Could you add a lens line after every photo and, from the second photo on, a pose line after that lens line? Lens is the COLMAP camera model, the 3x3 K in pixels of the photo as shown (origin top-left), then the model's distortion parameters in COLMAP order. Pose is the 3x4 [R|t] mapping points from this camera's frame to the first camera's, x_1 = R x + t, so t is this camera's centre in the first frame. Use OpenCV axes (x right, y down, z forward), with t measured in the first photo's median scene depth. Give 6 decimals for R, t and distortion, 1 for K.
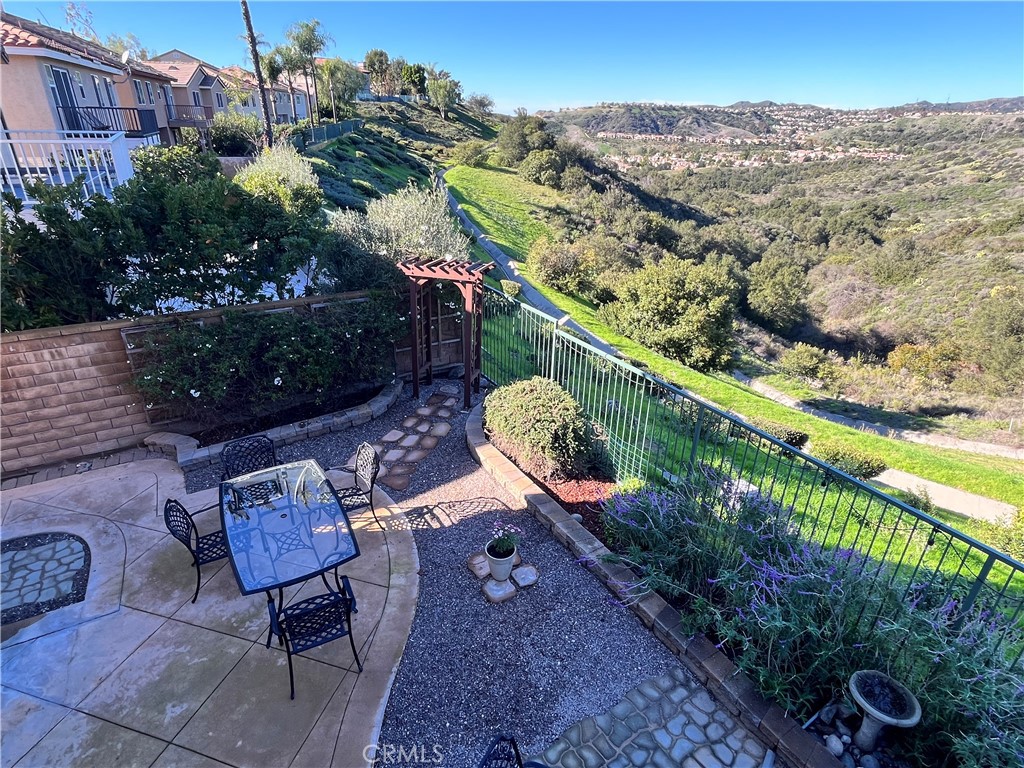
lens RADIAL K [[555.7, 0, 513.1], [0, 555.7, 383.4], [0, 0, 1]] dist [-0.004089, 0.001304]
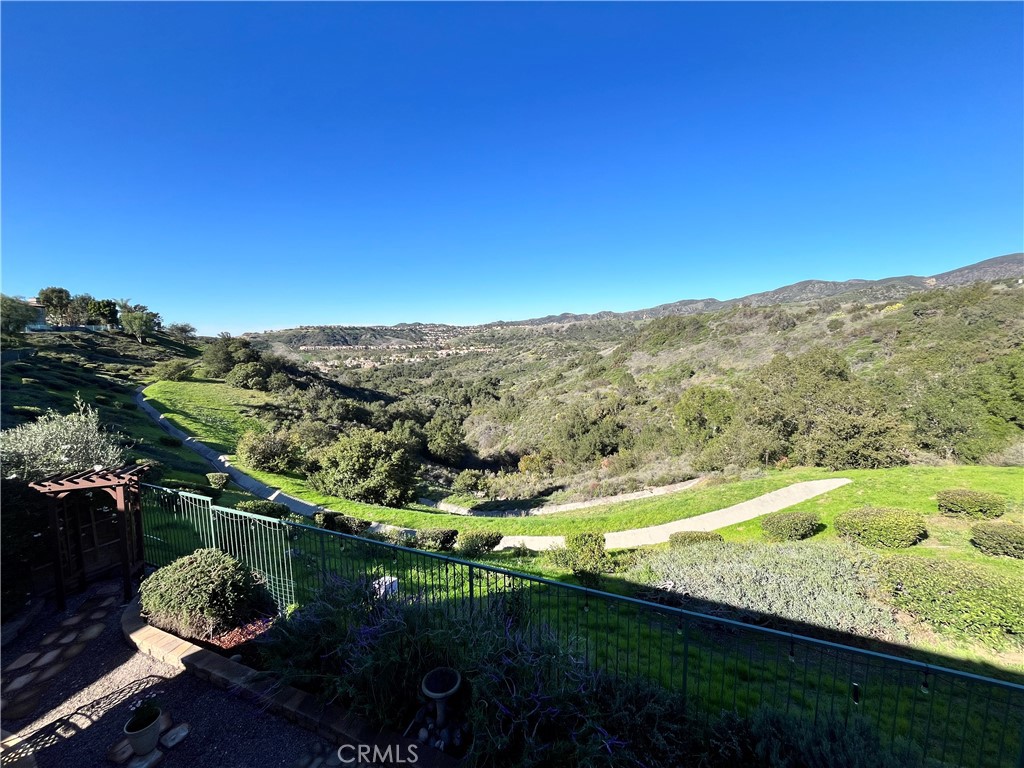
lens RADIAL K [[414.1, 0, 516.2], [0, 414.1, 382.2], [0, 0, 1]] dist [-0.005540, 0.000728]
pose [[0.815030, -0.101372, 0.570482, 0.026110], [0.279864, 0.930984, -0.234402, 0.010478], [-0.507348, 0.350702, 0.787151, -0.035107]]
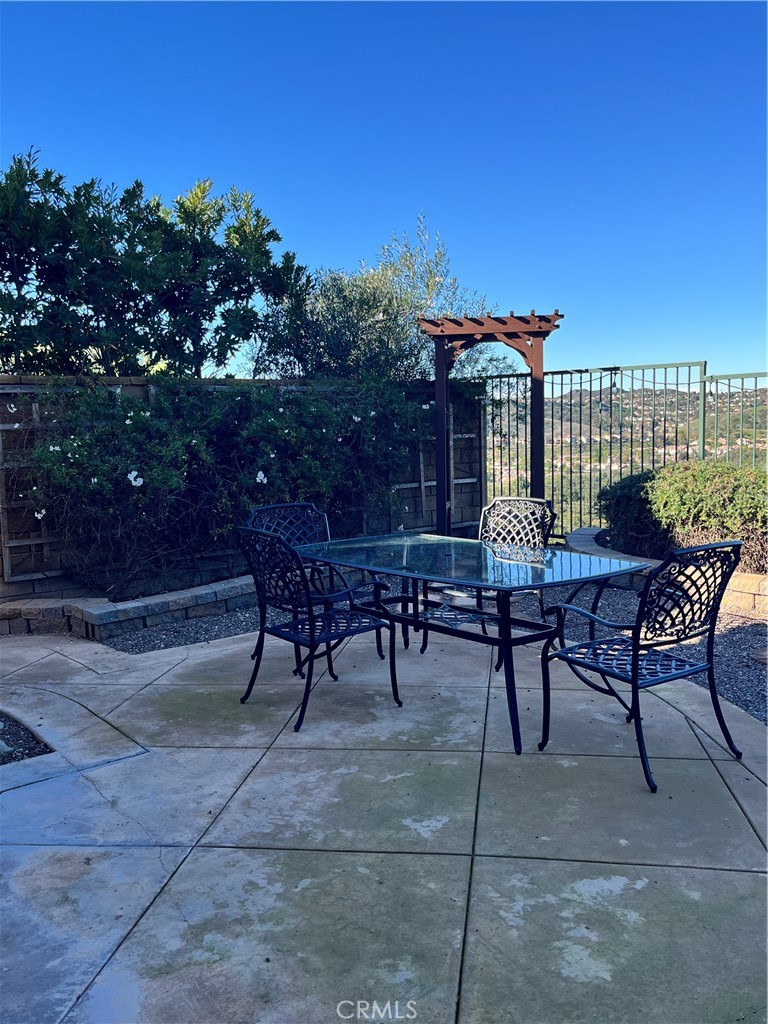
lens RADIAL K [[891.3, 0, 389.1], [0, 891.3, 543.3], [0, 0, 1]] dist [0.056849, -0.000109]
pose [[0.987593, -0.064531, 0.143161, -0.056841], [0.105894, 0.946865, -0.303699, 0.046135], [-0.115956, 0.315091, 0.941951, 0.020048]]
